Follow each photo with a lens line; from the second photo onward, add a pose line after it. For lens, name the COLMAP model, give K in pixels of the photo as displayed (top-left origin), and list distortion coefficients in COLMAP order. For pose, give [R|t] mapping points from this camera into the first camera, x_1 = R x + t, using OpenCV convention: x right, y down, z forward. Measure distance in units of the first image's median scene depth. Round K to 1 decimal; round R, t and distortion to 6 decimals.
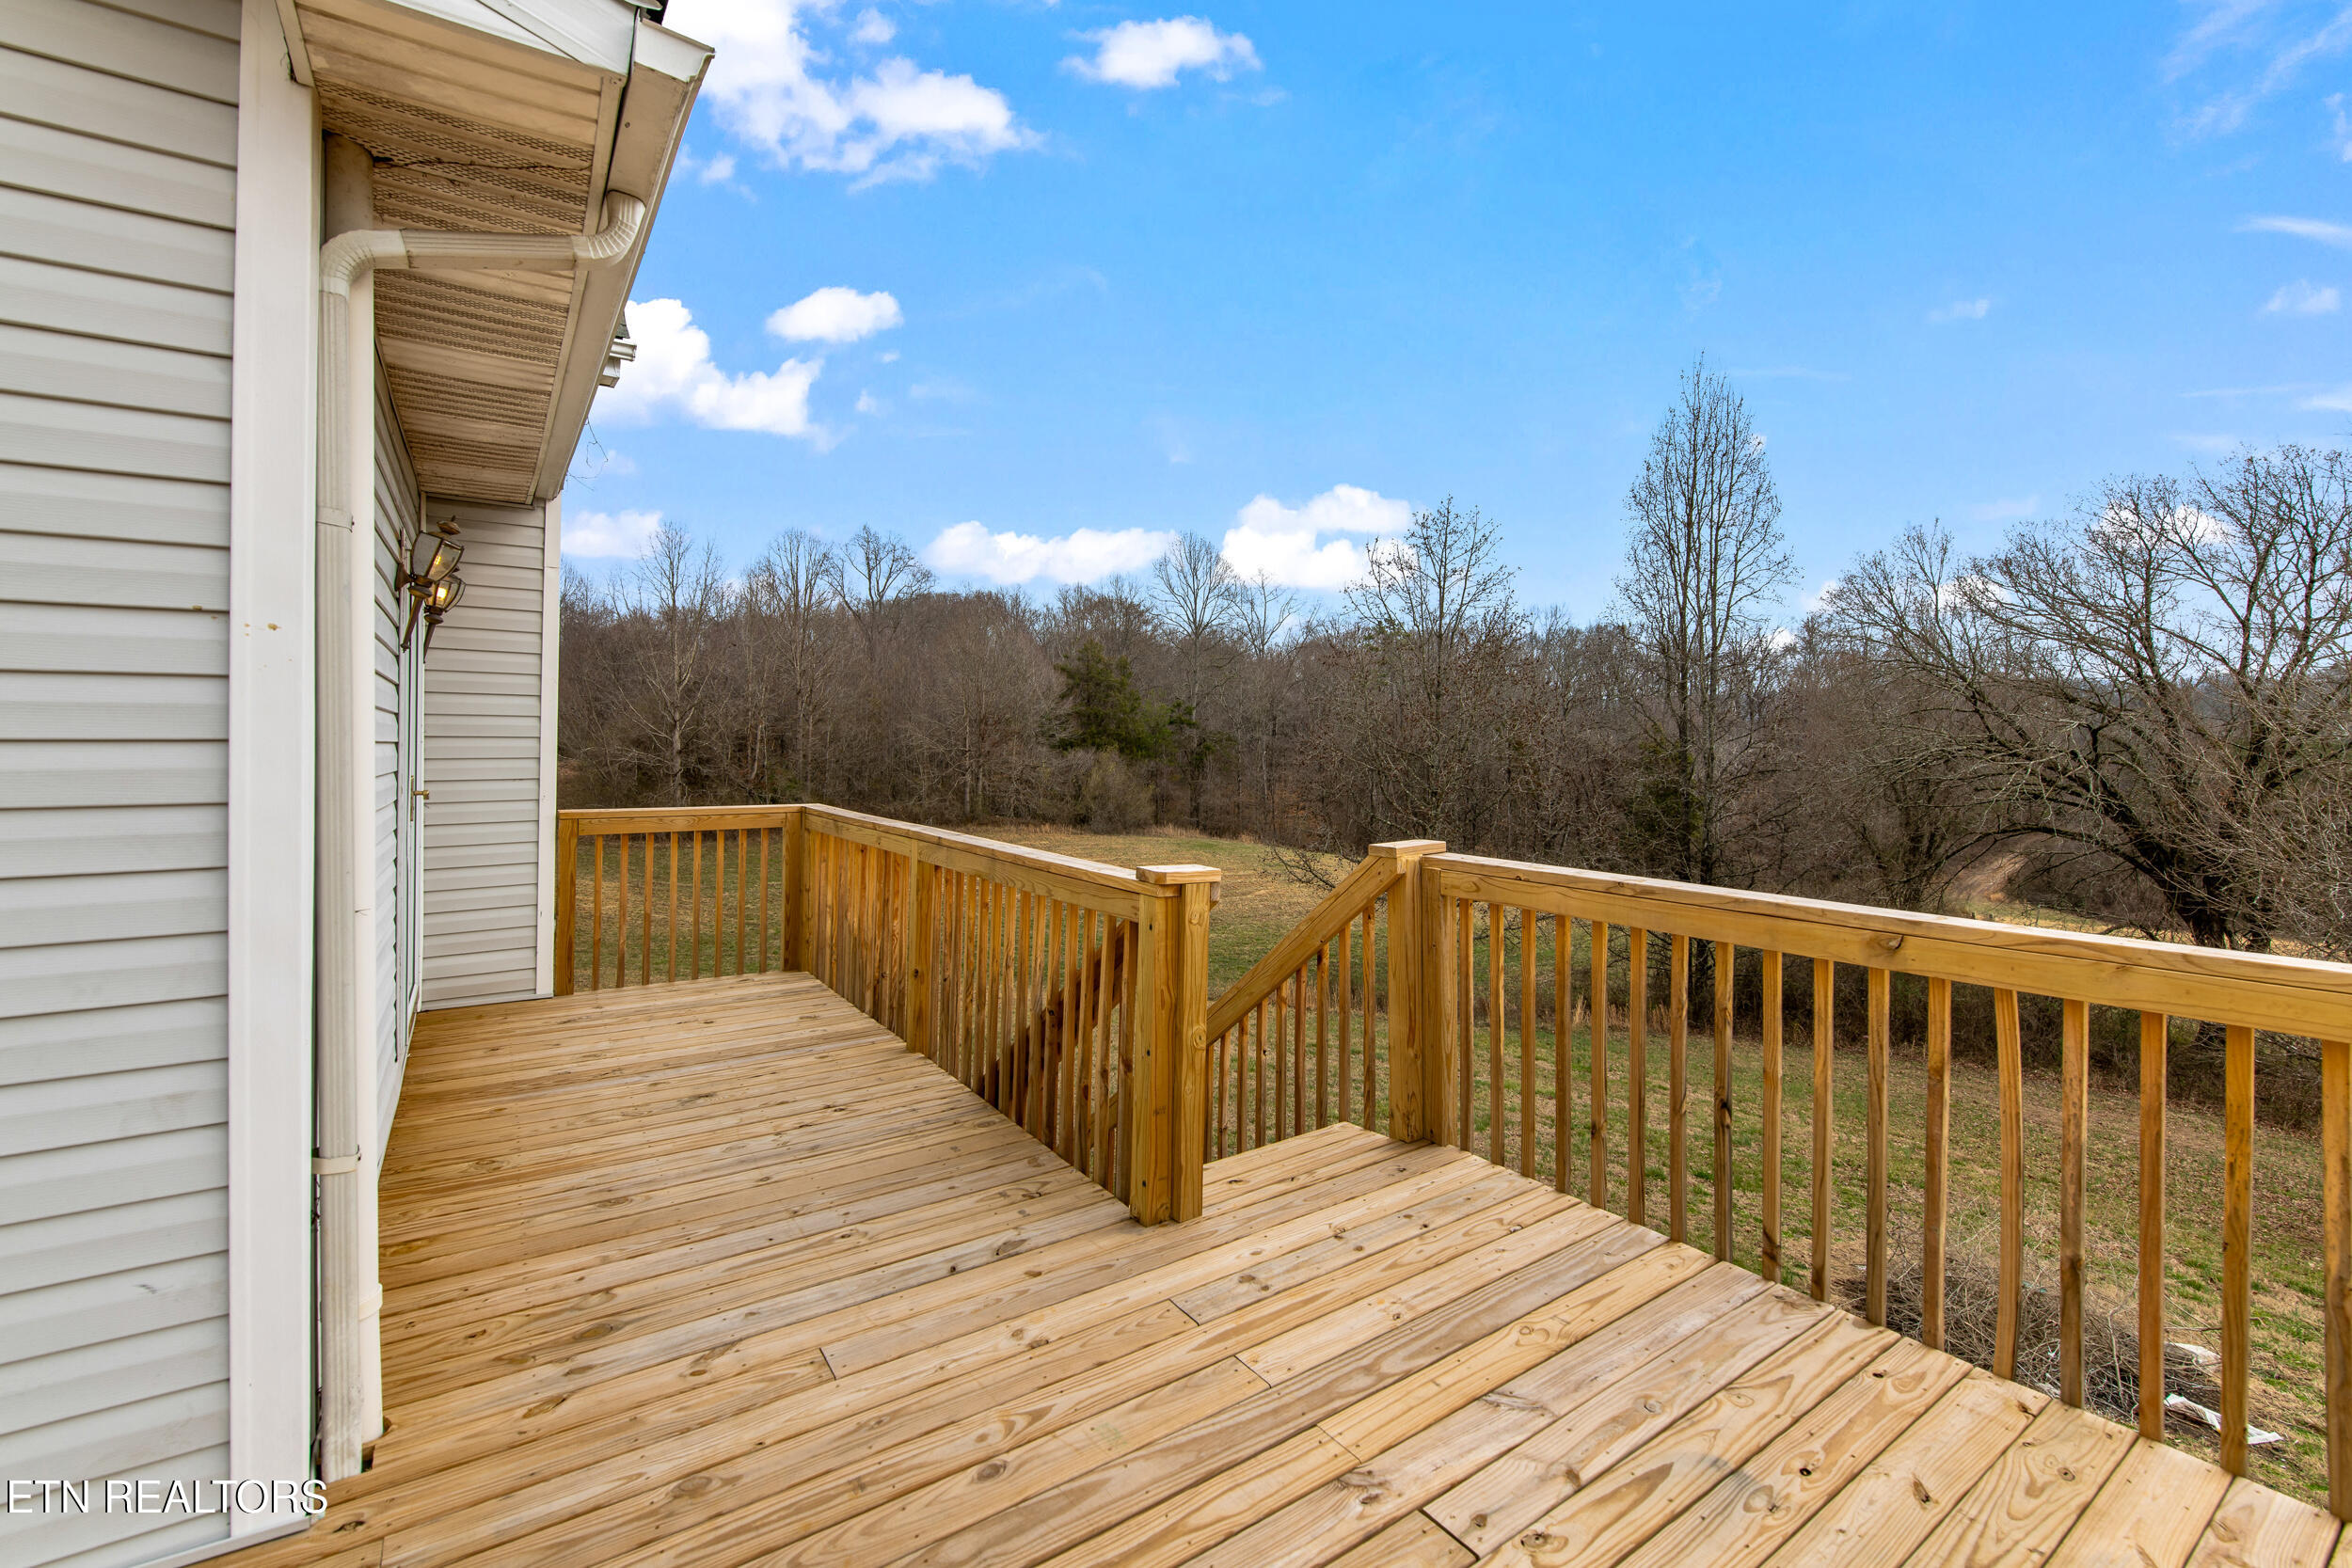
lens RADIAL K [[1036.8, 0, 1152.0], [0, 1036.8, 742.3], [0, 0, 1]] dist [-0.001417, 0.000676]
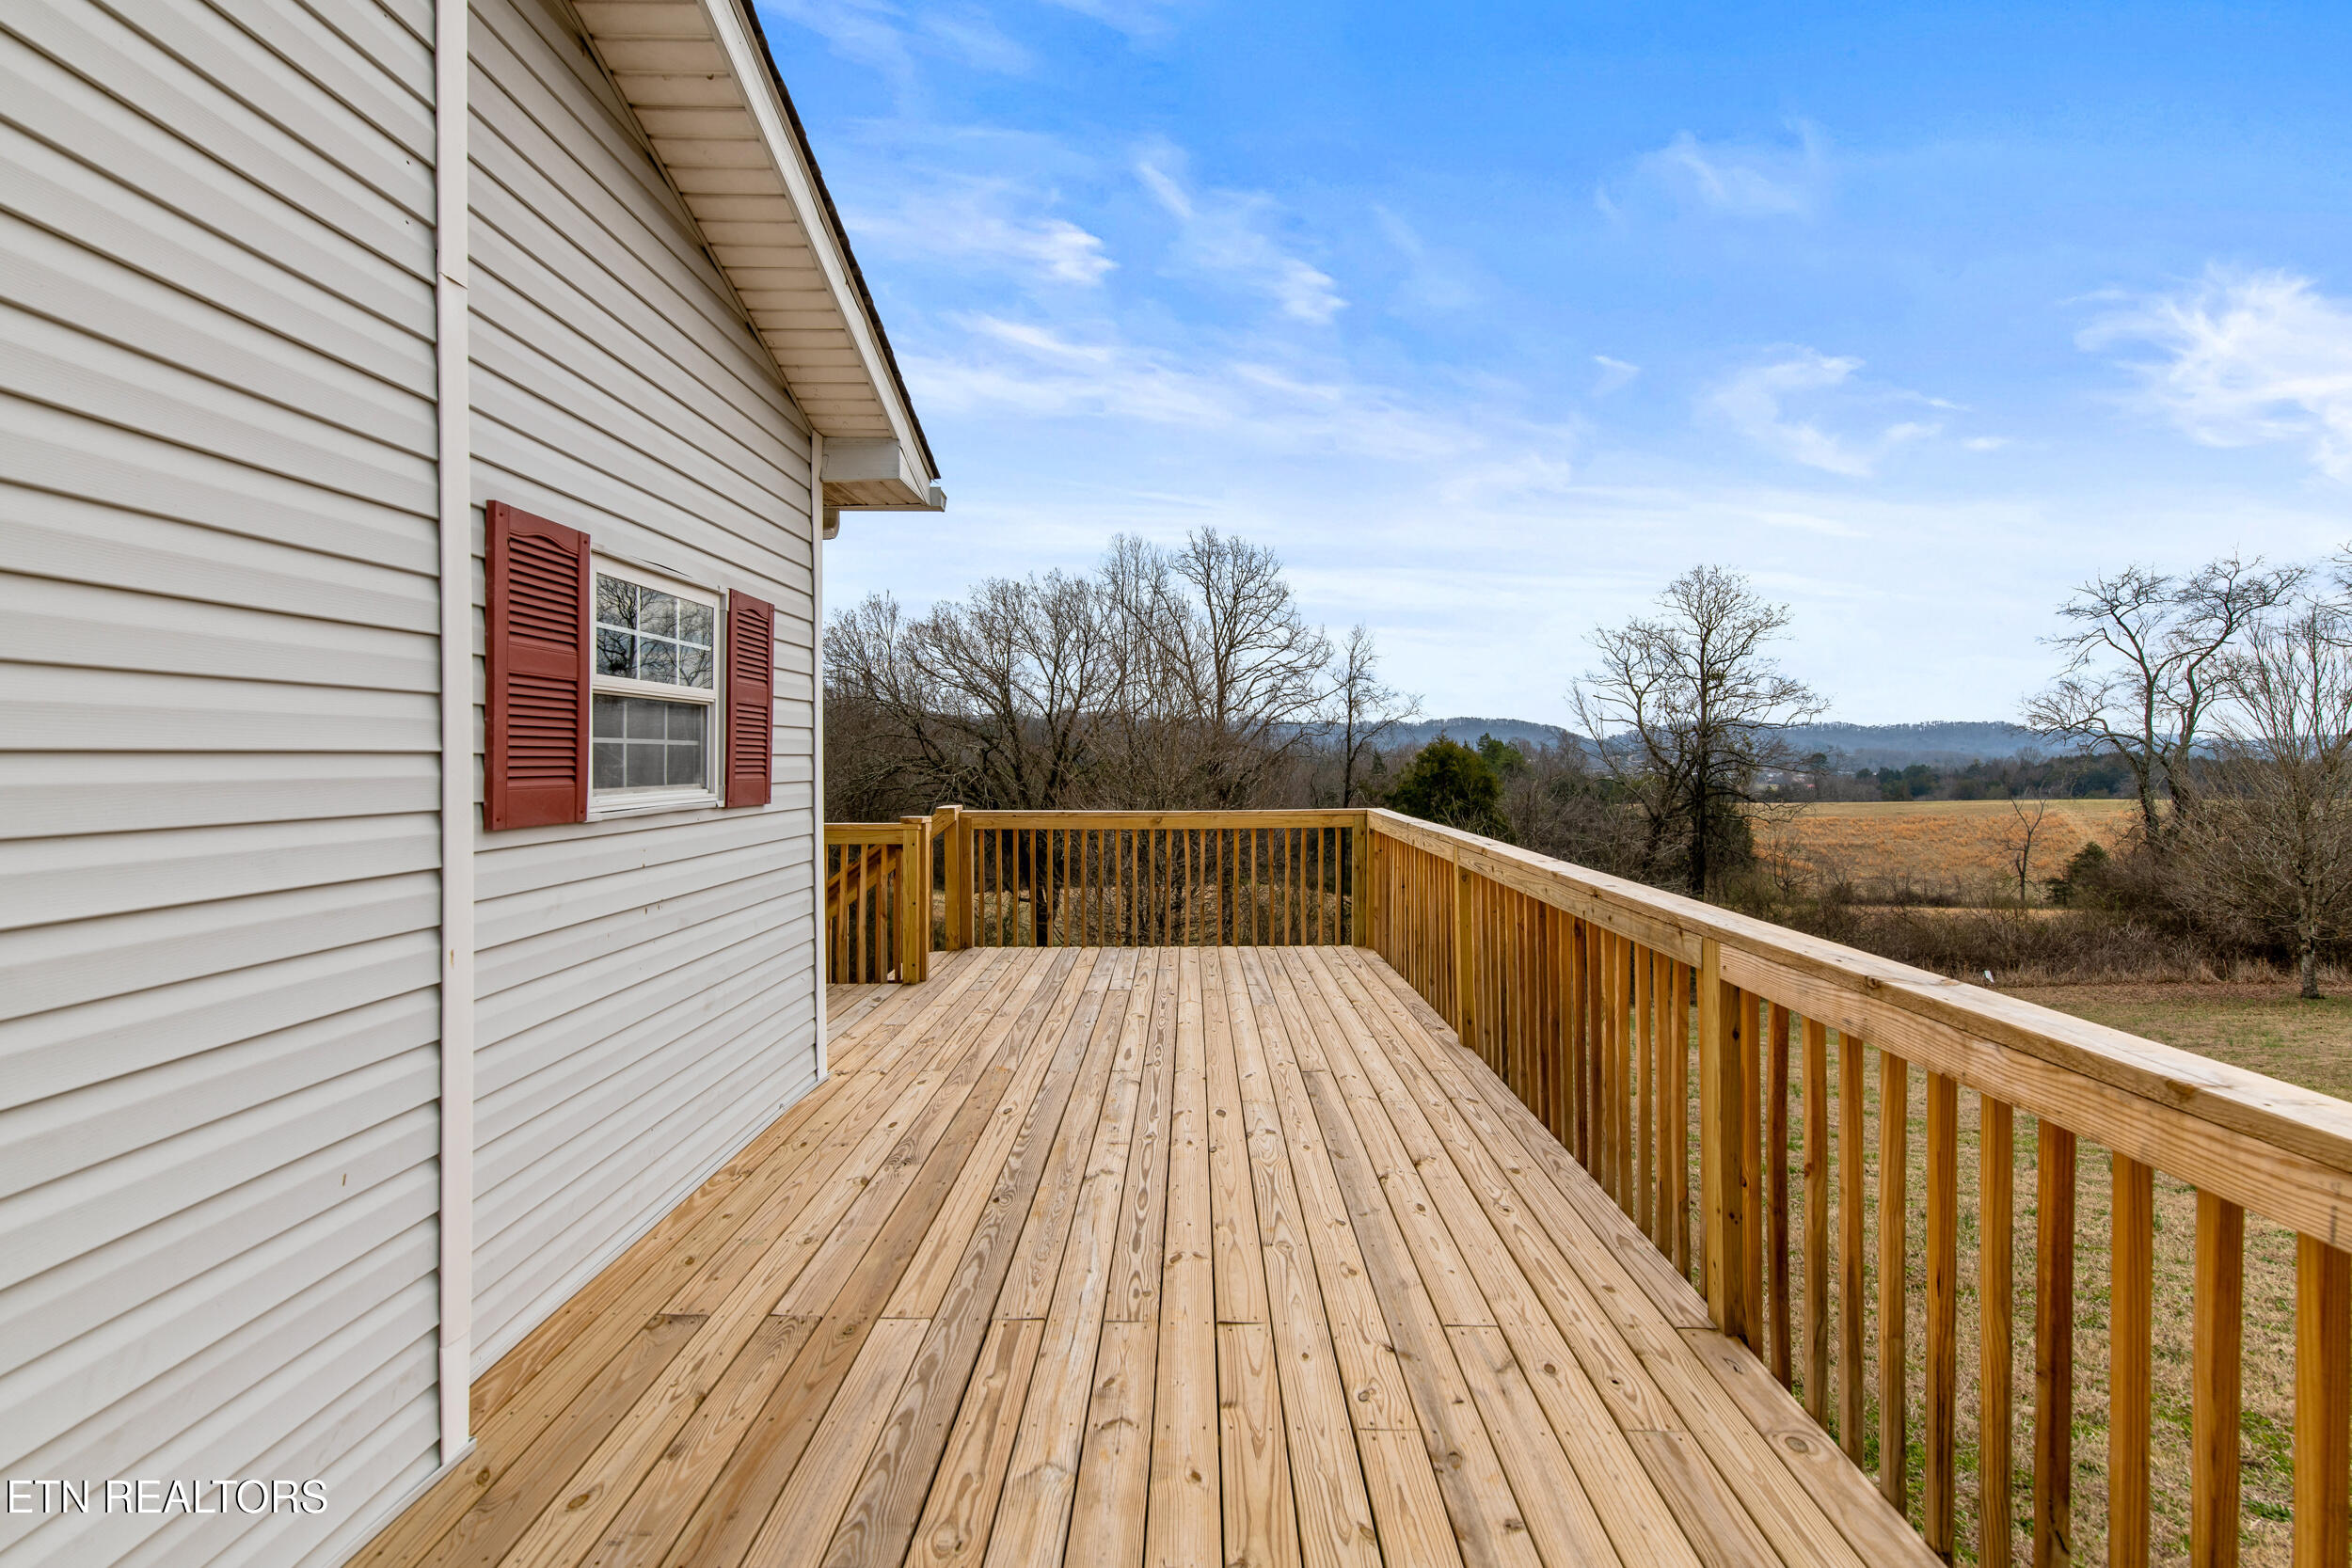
lens RADIAL K [[1036.8, 0, 1192.6], [0, 1036.8, 766.5], [0, 0, 1]] dist [-0.001417, 0.000676]
pose [[0.565077, -0.014426, 0.824912, -1.317972], [0.014381, 0.999867, 0.007634, 0.010699], [-0.824913, 0.007549, 0.565210, -0.608822]]
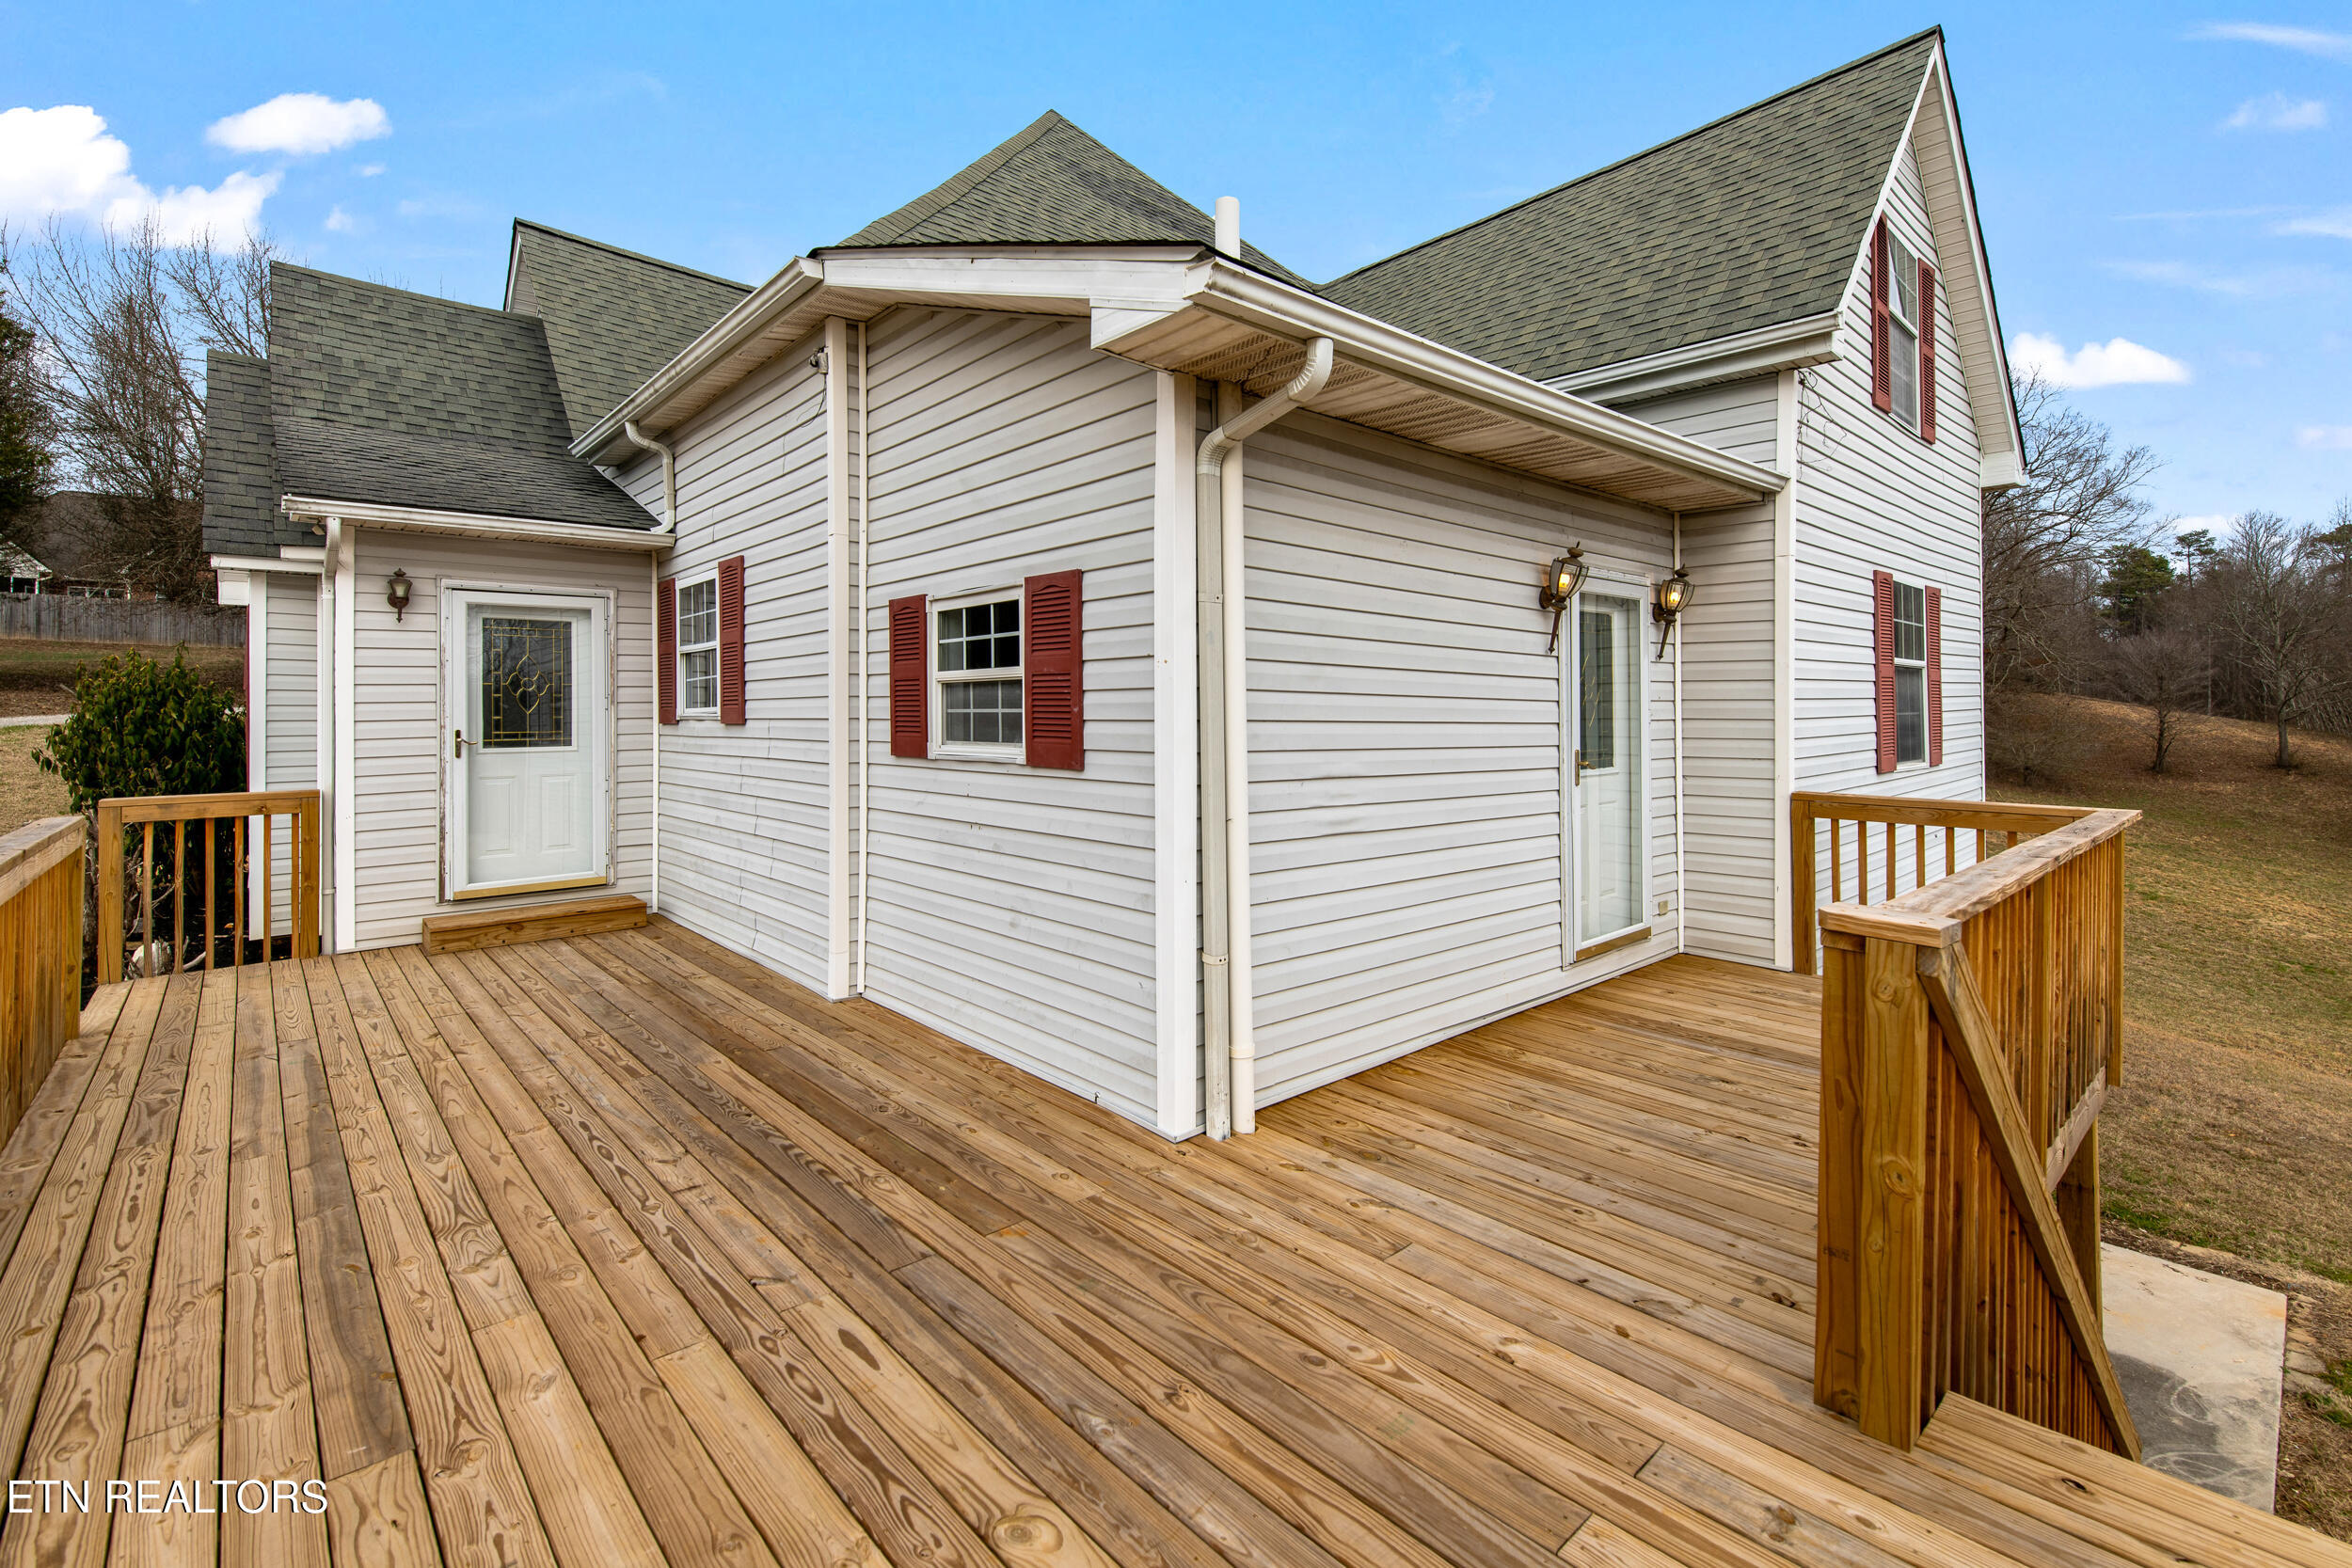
lens RADIAL K [[1036.8, 0, 1177.5], [0, 1036.8, 706.3], [0, 0, 1]] dist [-0.001417, 0.000676]
pose [[0.136136, -0.012501, -0.990611, 0.619075], [-0.005389, 0.999896, -0.013359, -0.001784], [0.990676, 0.007157, 0.136054, 0.440809]]
